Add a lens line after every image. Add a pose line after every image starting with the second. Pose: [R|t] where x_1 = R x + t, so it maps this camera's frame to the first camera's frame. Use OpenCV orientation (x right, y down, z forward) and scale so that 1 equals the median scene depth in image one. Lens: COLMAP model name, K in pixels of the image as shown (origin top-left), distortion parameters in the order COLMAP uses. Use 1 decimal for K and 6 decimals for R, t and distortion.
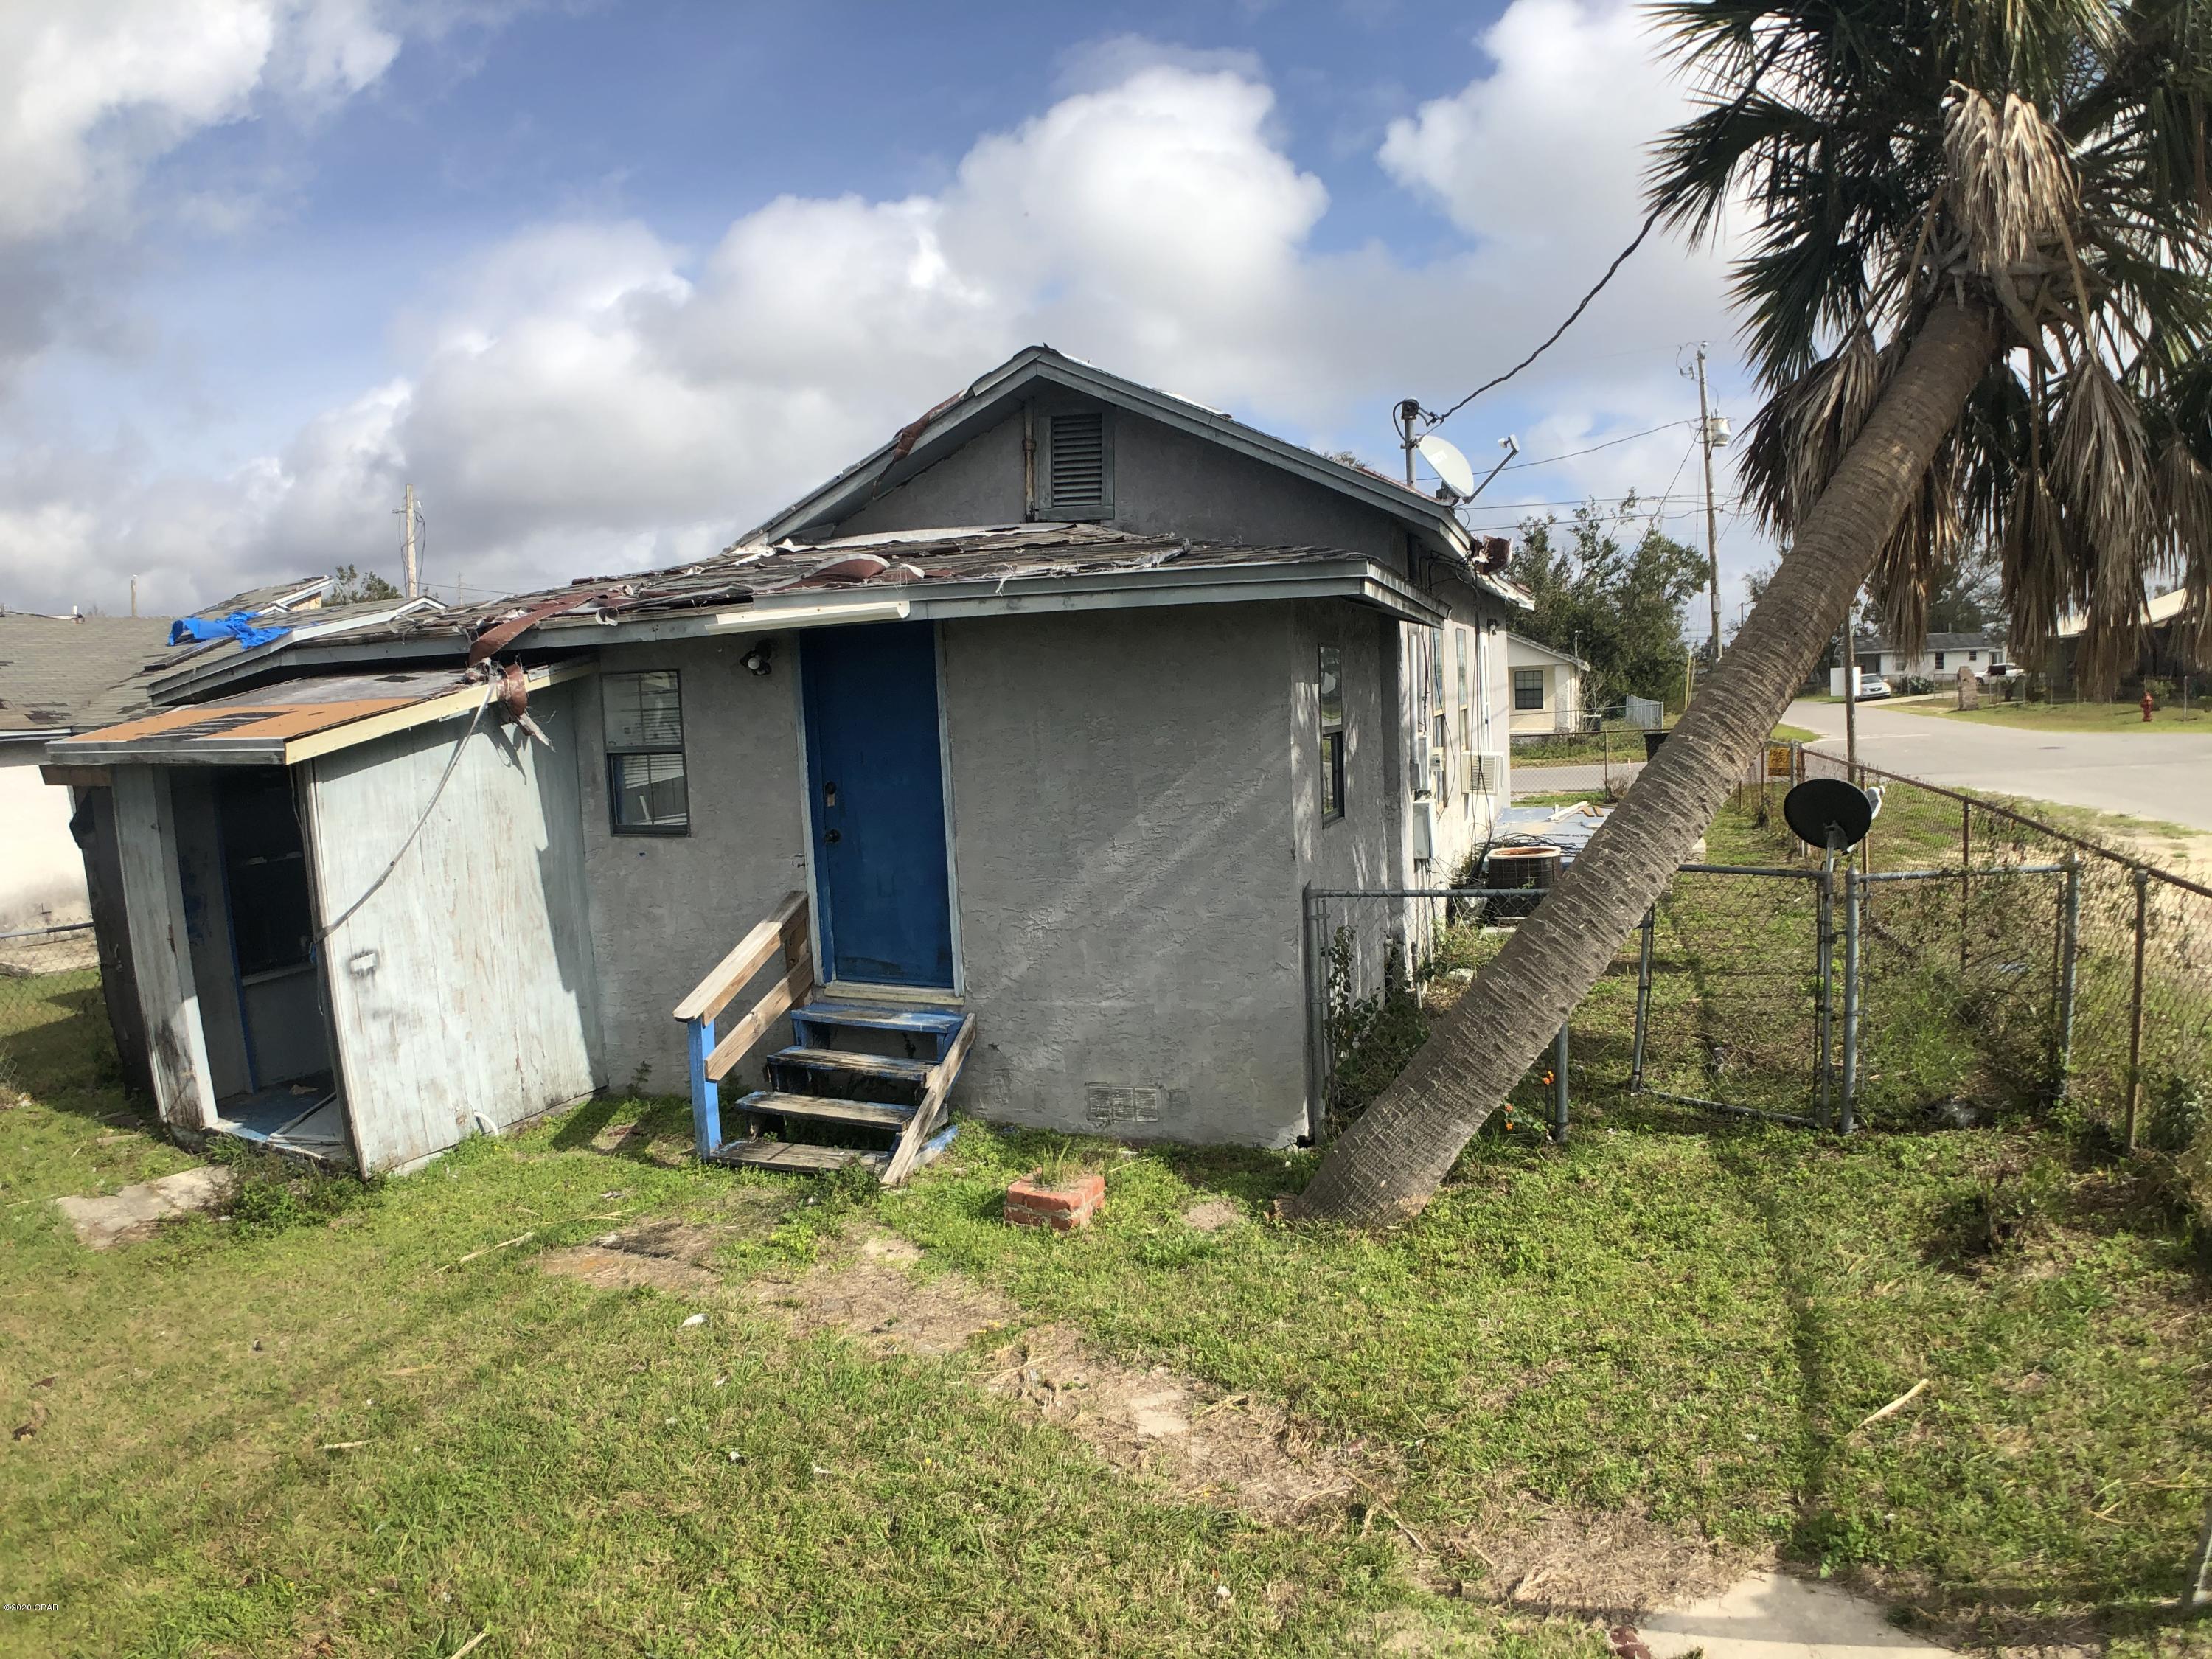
lens RADIAL K [[1412.0, 0, 1122.2], [0, 1412.0, 772.8], [0, 0, 1]] dist [-0.237775, 0.054761]
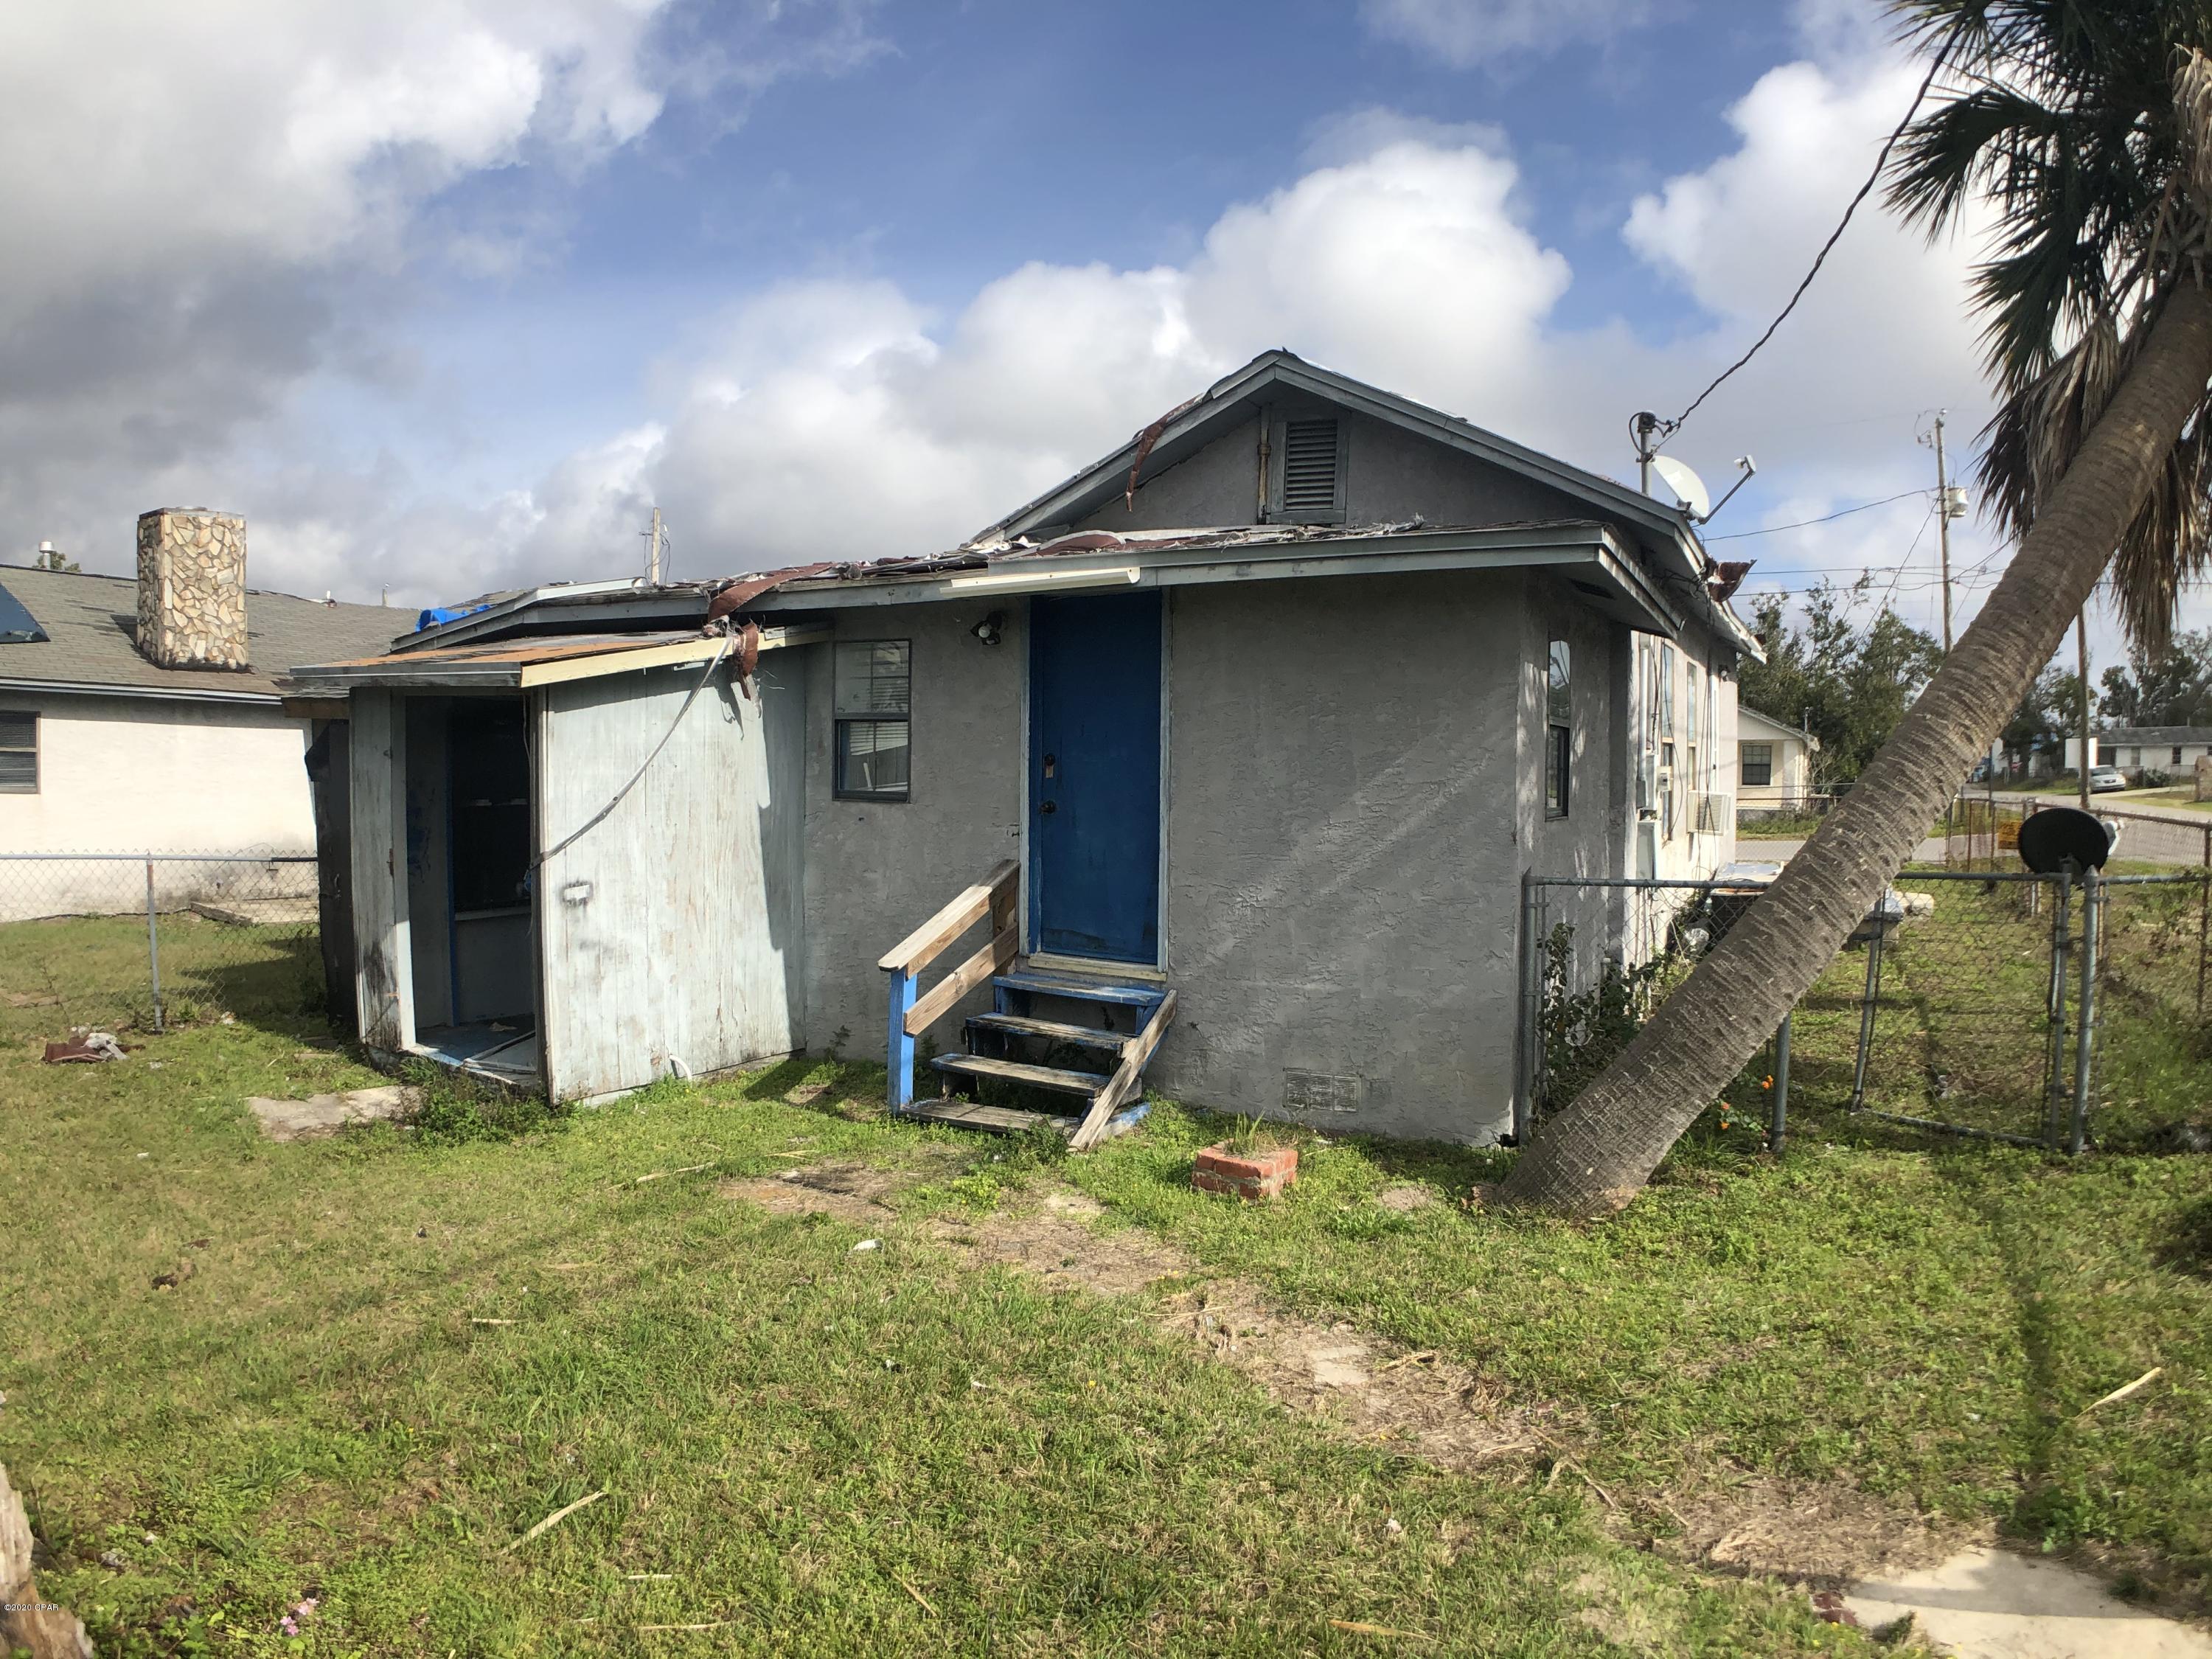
lens RADIAL K [[1401.5, 0, 1106.0], [0, 1401.5, 829.5], [0, 0, 1]] dist [-0.244746, 0.062296]
pose [[0.984395, 0.061000, -0.165060, -0.000712], [-0.068109, 0.996963, -0.037754, 0.108362], [0.162256, 0.048407, 0.985561, 0.018327]]
